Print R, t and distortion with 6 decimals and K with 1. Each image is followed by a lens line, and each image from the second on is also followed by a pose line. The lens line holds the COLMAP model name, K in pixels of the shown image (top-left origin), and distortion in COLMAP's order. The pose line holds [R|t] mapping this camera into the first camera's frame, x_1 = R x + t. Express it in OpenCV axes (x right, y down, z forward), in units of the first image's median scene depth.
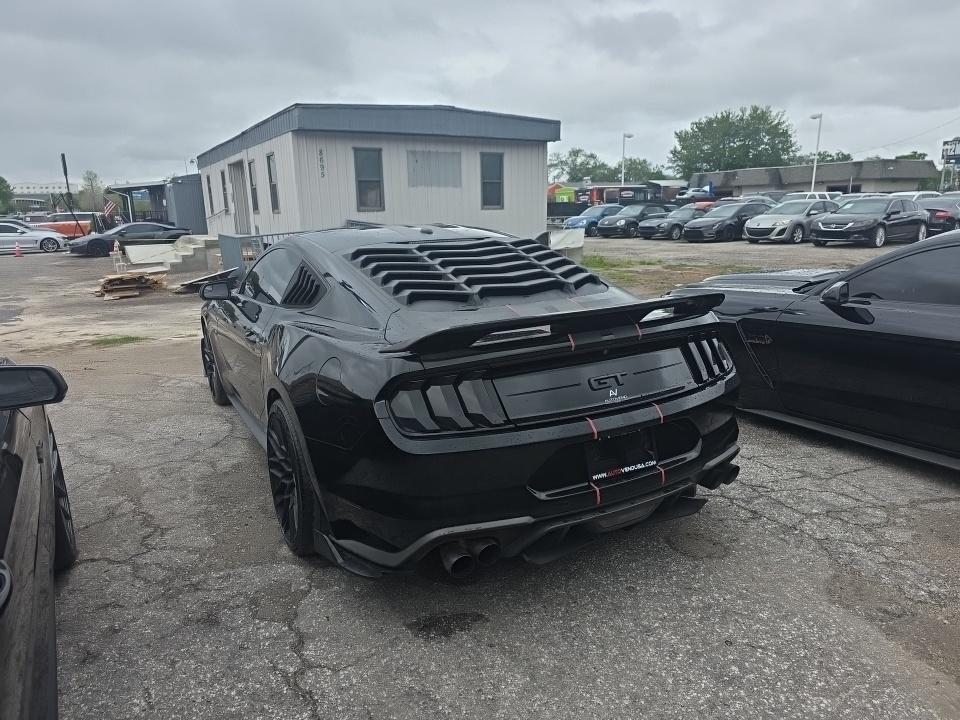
lens RADIAL K [[653.1, 0, 481.6], [0, 653.1, 363.1], [0, 0, 1]] dist [0.037804, -0.036489]
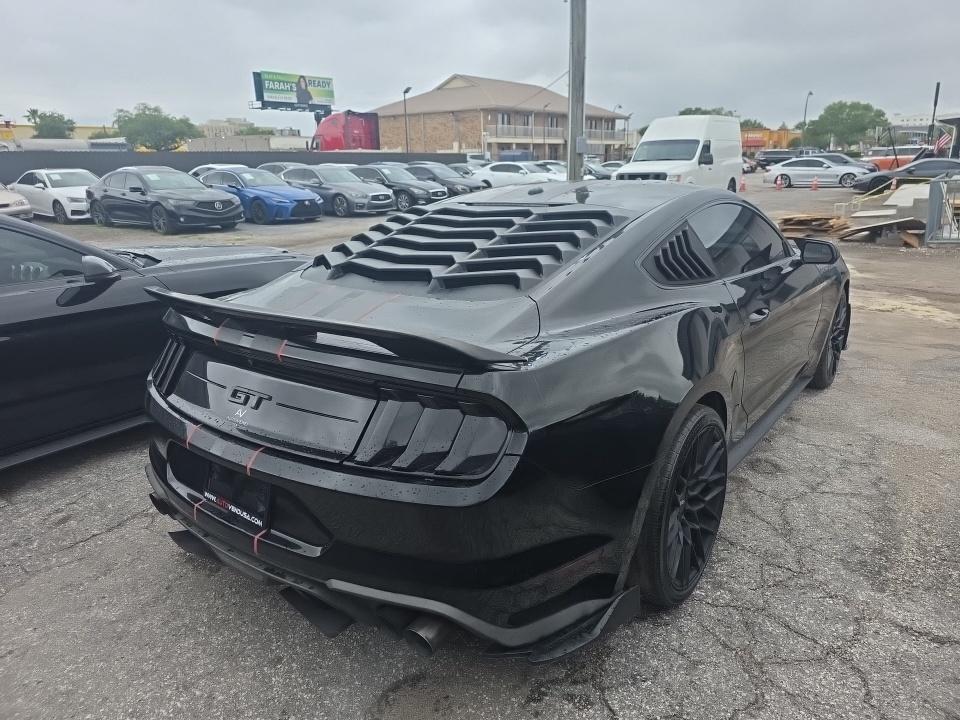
lens RADIAL K [[653.1, 0, 489.1], [0, 653.1, 358.3], [0, 0, 1]] dist [0.037804, -0.036489]
pose [[0.393375, 0.277039, -0.876645, 0.150427], [-0.197490, 0.956723, 0.213726, -0.037399], [0.897917, 0.089055, 0.431063, 0.137810]]
